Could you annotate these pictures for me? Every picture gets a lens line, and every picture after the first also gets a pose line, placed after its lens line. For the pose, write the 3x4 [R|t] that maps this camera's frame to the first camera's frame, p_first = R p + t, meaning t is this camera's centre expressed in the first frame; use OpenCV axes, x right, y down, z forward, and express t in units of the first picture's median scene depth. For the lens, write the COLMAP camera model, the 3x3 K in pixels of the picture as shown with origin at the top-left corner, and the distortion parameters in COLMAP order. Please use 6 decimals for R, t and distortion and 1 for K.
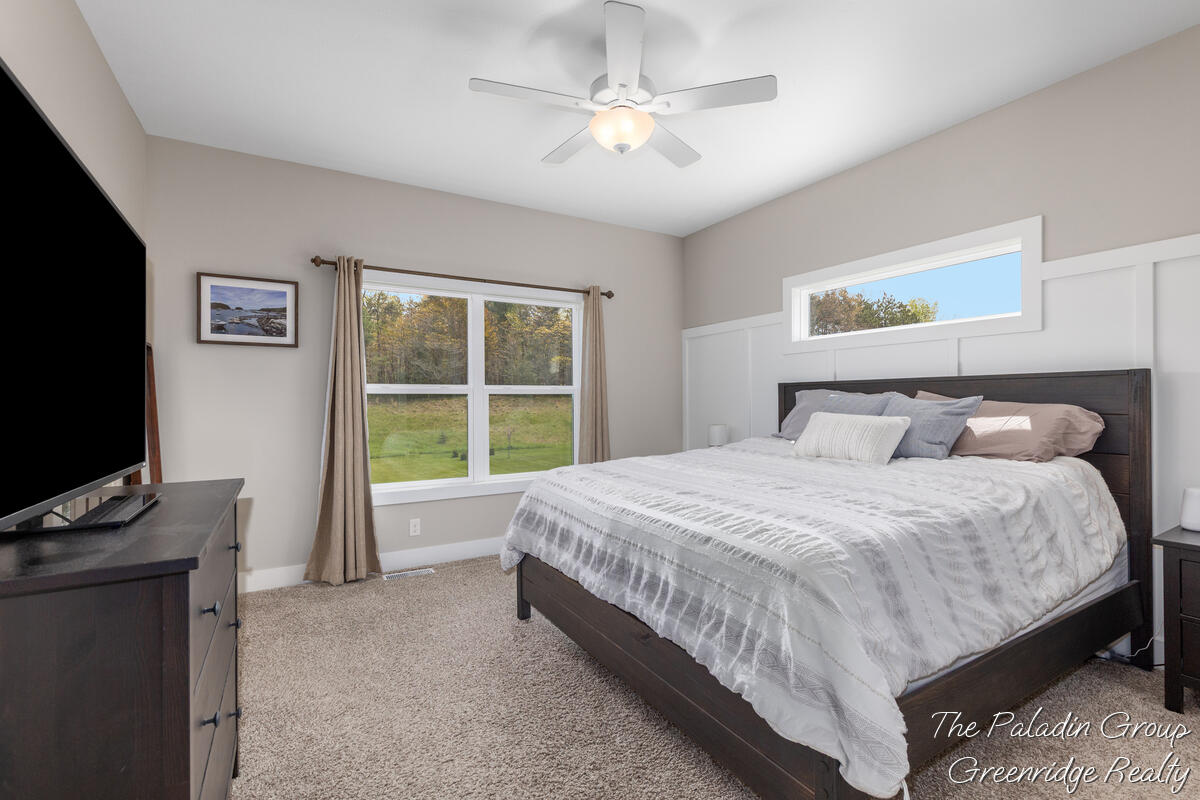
lens RADIAL K [[527.9, 0, 600.0], [0, 527.9, 400.0], [0, 0, 1]] dist [0.001292, 0.000062]
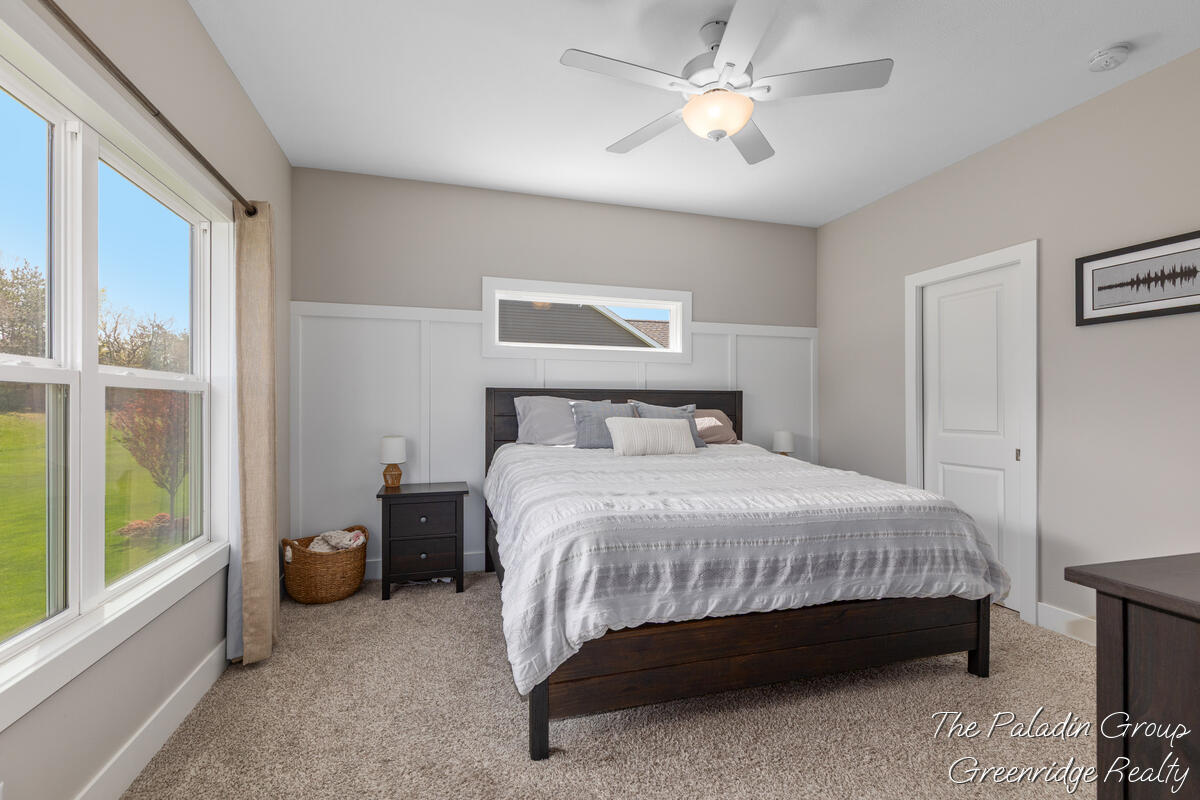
lens RADIAL K [[547.2, 0, 600.0], [0, 547.2, 400.0], [0, 0, 1]] dist [-0.003761, -0.000314]
pose [[0.246956, 0.014572, 0.968917, -1.130782], [-0.007288, 0.999887, -0.013180, 0.004505], [-0.968999, -0.003806, 0.247034, 1.154592]]
